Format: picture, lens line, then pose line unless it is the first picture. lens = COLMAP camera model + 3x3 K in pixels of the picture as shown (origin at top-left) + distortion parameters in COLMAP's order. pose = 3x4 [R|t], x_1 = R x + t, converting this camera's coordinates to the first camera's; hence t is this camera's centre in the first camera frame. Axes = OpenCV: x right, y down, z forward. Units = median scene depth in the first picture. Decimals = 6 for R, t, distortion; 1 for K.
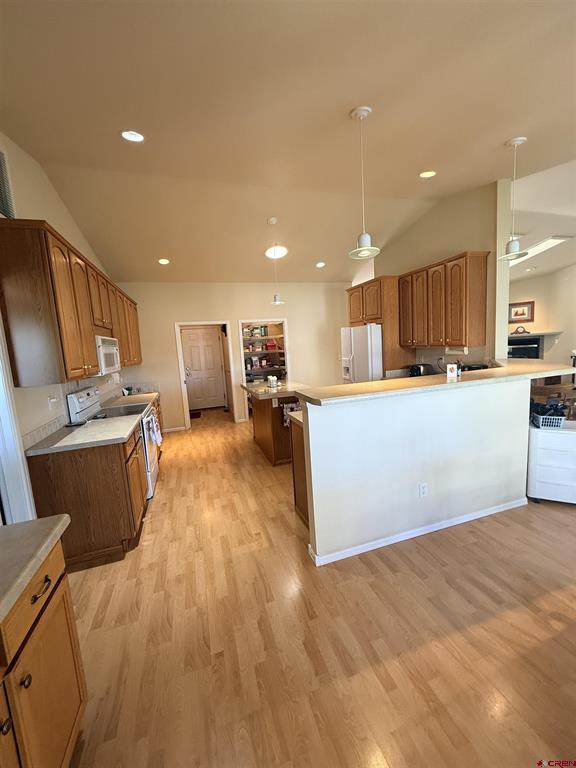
lens RADIAL K [[309.3, 0, 287.0], [0, 309.3, 383.9], [0, 0, 1]] dist [0.000896, -0.000505]
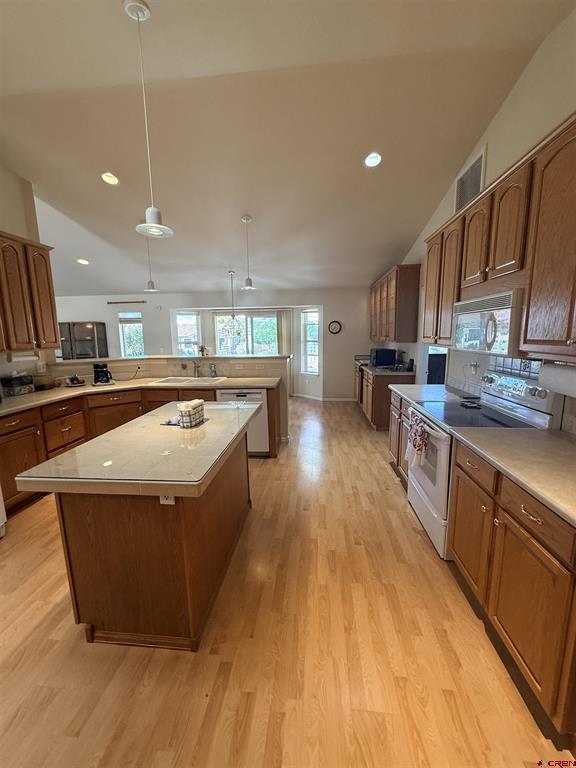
lens RADIAL K [[309.3, 0, 289.3], [0, 309.3, 381.6], [0, 0, 1]] dist [0.000896, -0.000505]
pose [[-0.921083, 0.012931, 0.389151, -0.449994], [0.118092, 0.961650, 0.247557, -0.184347], [-0.371026, 0.273976, -0.887286, 1.708275]]
